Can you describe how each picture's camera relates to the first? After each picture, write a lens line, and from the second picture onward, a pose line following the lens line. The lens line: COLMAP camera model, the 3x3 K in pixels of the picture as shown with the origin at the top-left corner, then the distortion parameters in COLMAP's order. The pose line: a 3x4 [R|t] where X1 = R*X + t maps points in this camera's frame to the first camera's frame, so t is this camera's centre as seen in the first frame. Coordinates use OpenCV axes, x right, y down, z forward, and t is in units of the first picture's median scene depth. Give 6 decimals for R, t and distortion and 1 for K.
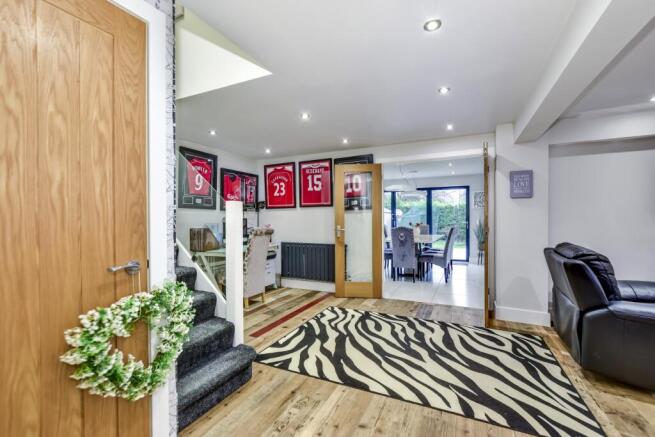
lens RADIAL K [[289.5, 0, 327.5], [0, 289.5, 218.5], [0, 0, 1]] dist [-0.015307, 0.000339]
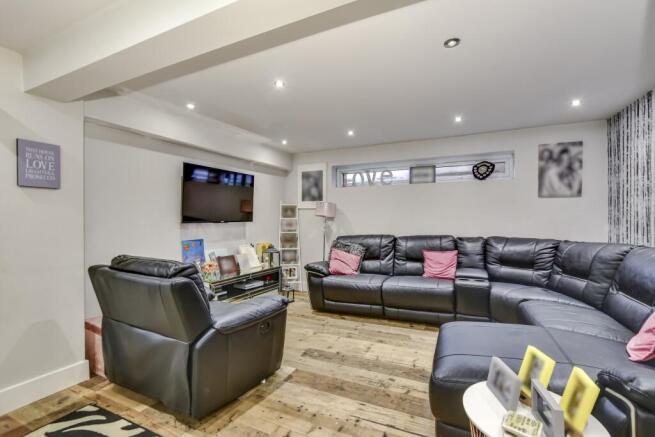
lens RADIAL K [[282.4, 0, 327.5], [0, 282.4, 218.5], [0, 0, 1]] dist [0.001714, 0.000652]
pose [[-0.005753, 0.007598, 0.999955, 0.088305], [0.002398, 0.999968, -0.007584, -0.002263], [-0.999981, 0.002355, -0.005771, 0.431485]]
